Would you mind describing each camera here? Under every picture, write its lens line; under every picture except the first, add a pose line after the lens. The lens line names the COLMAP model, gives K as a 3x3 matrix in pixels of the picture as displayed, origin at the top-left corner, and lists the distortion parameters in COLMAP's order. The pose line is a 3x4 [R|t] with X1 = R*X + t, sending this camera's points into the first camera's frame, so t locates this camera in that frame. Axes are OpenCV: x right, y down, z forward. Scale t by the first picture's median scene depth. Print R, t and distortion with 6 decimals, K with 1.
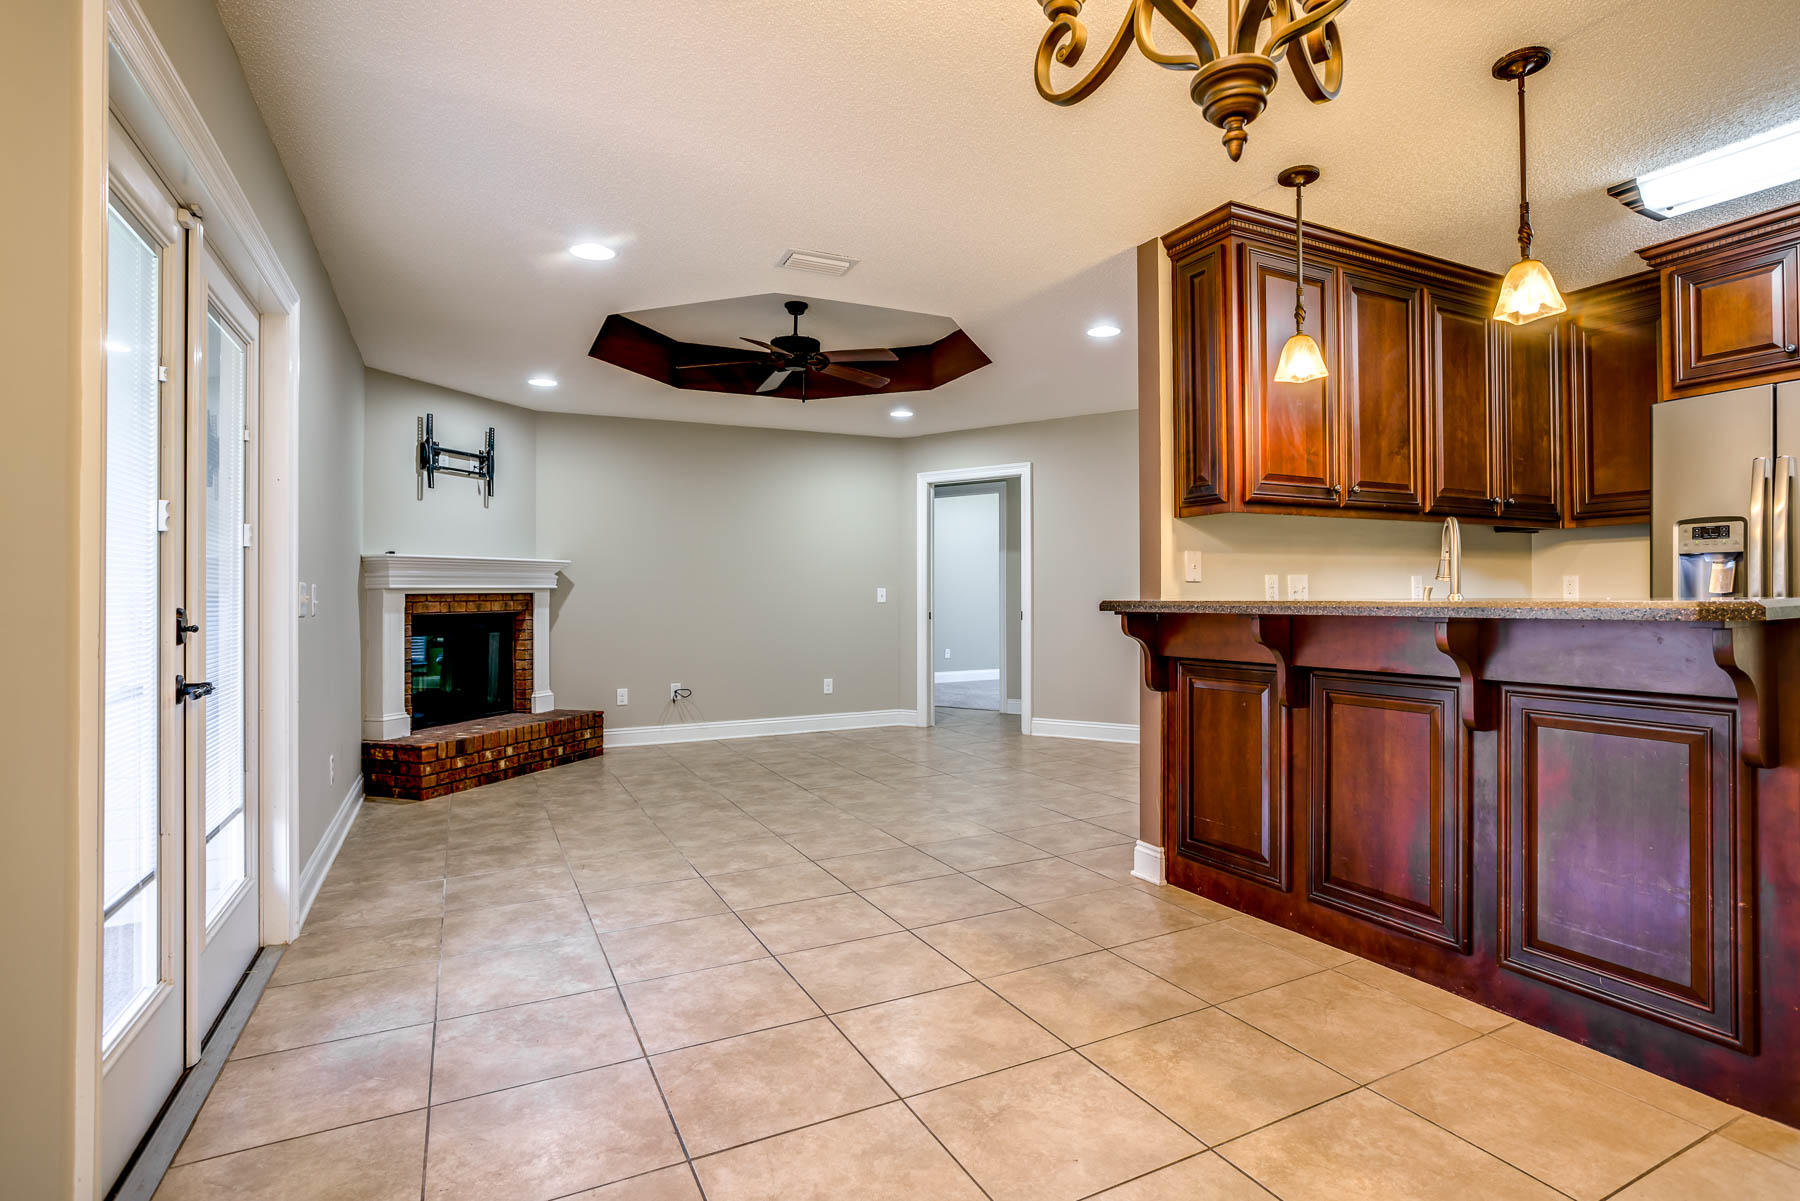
lens RADIAL K [[928.6, 0, 942.3], [0, 928.6, 580.8], [0, 0, 1]] dist [-0.037335, 0.008630]
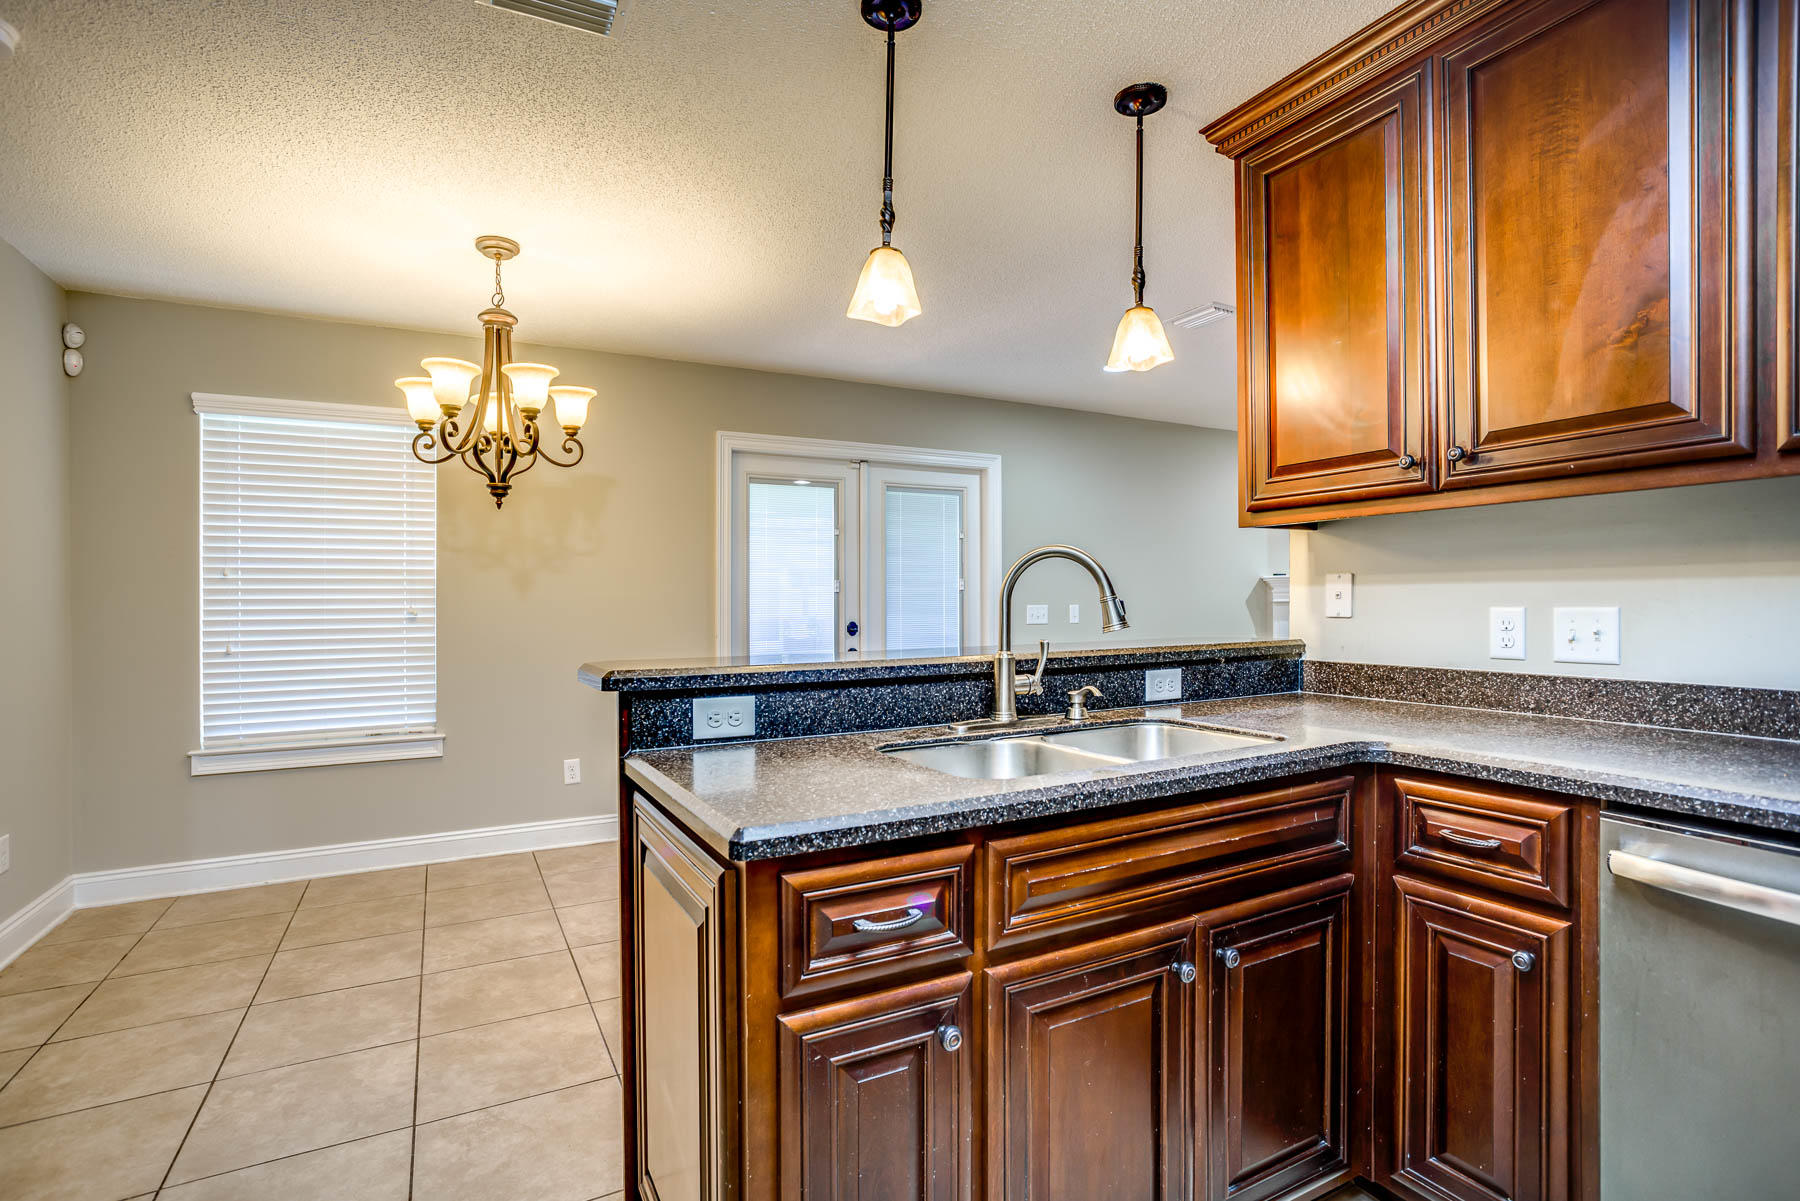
lens RADIAL K [[876.8, 0, 901.7], [0, 876.8, 610.2], [0, 0, 1]] dist [-0.036223, 0.015923]
pose [[0.011978, 0.019614, -0.999736, 0.997496], [0.026701, 0.999445, 0.019928, -0.028150], [0.999572, -0.026932, 0.011447, 0.705869]]
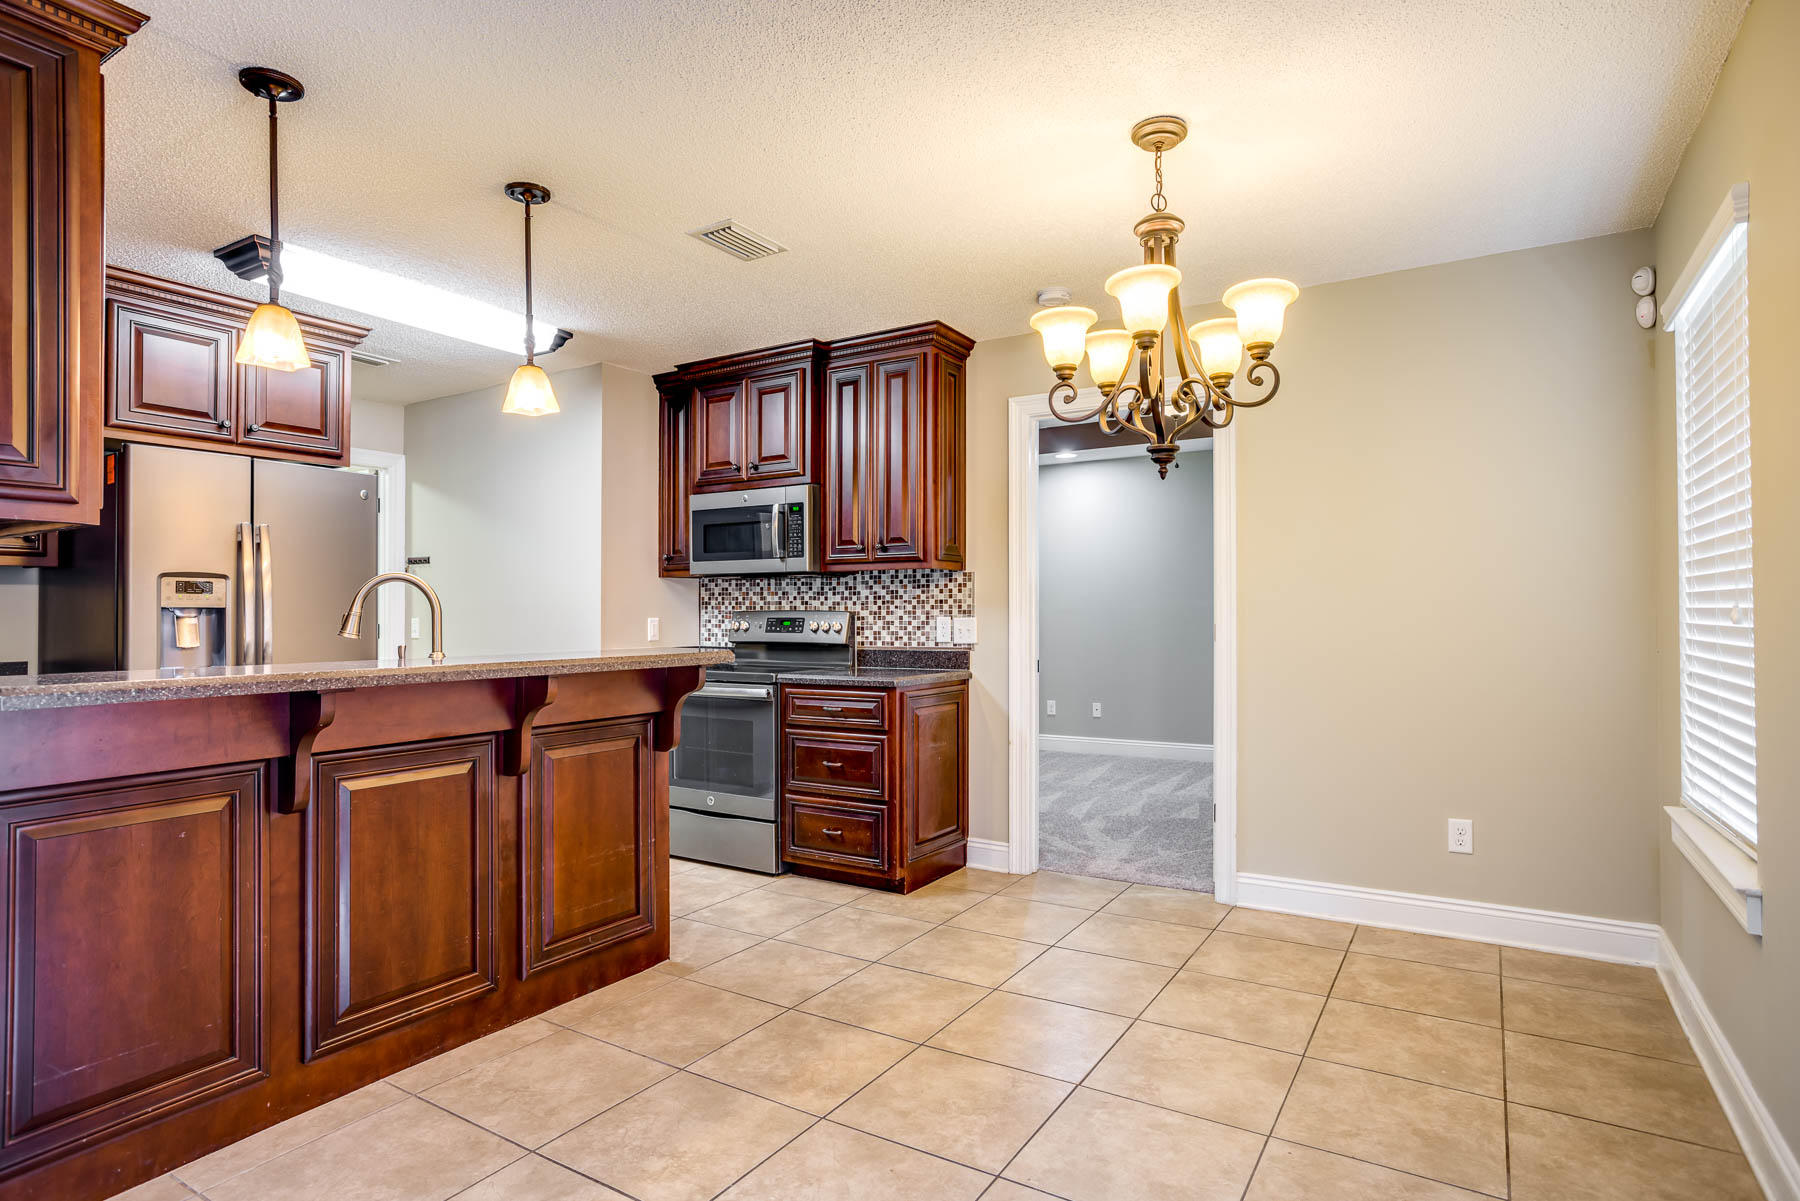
lens RADIAL K [[956.9, 0, 902.7], [0, 956.9, 599.9], [0, 0, 1]] dist [-0.018952, 0.004588]
pose [[-0.510009, 0.025475, 0.859792, -0.459176], [-0.003702, 0.999487, -0.031810, -0.008438], [-0.860161, -0.019407, -0.509653, 0.846321]]
